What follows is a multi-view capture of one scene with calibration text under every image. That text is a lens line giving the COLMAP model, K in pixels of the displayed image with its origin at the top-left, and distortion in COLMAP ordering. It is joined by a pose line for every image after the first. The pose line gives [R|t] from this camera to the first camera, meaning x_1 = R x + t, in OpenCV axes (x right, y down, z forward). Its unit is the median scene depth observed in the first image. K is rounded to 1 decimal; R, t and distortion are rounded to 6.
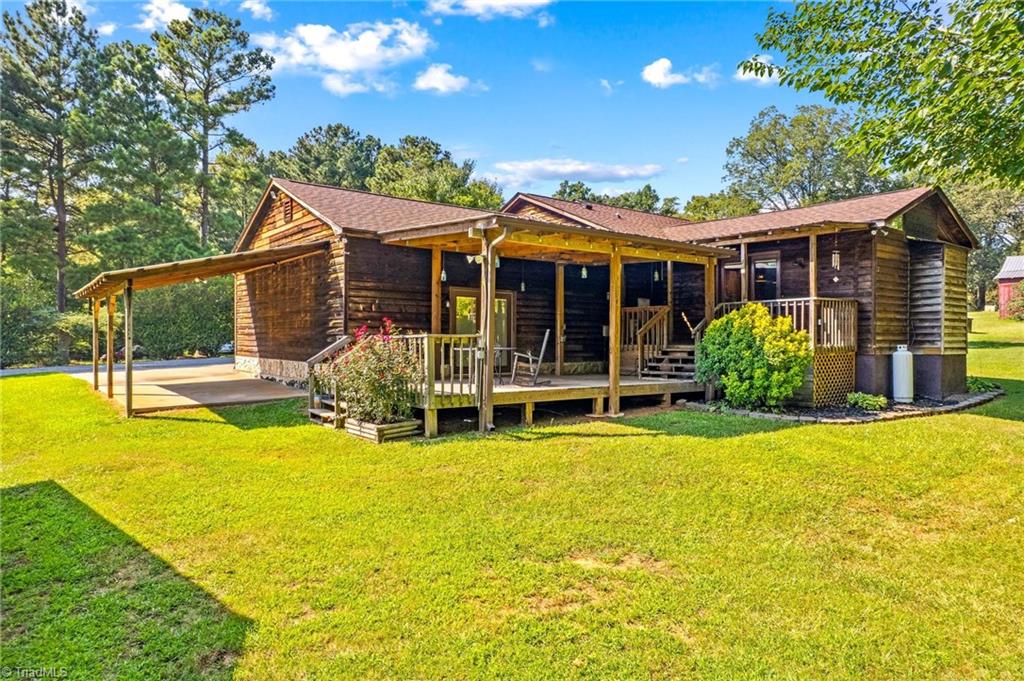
lens RADIAL K [[641.5, 0, 496.5], [0, 641.5, 353.2], [0, 0, 1]] dist [-0.078873, 0.063094]
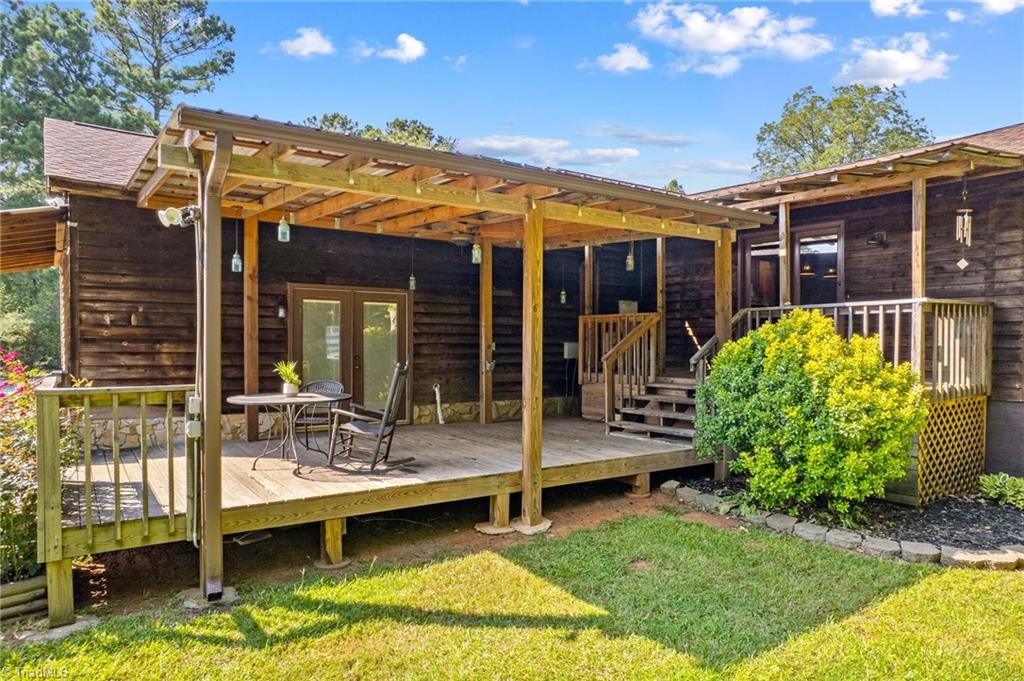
lens RADIAL K [[668.6, 0, 485.1], [0, 668.6, 363.7], [0, 0, 1]] dist [-0.086974, 0.071713]
pose [[0.999068, 0.000734, -0.043166, 0.152968], [-0.000305, 0.999951, 0.009939, -0.036824], [0.043171, -0.009917, 0.999018, 0.412706]]
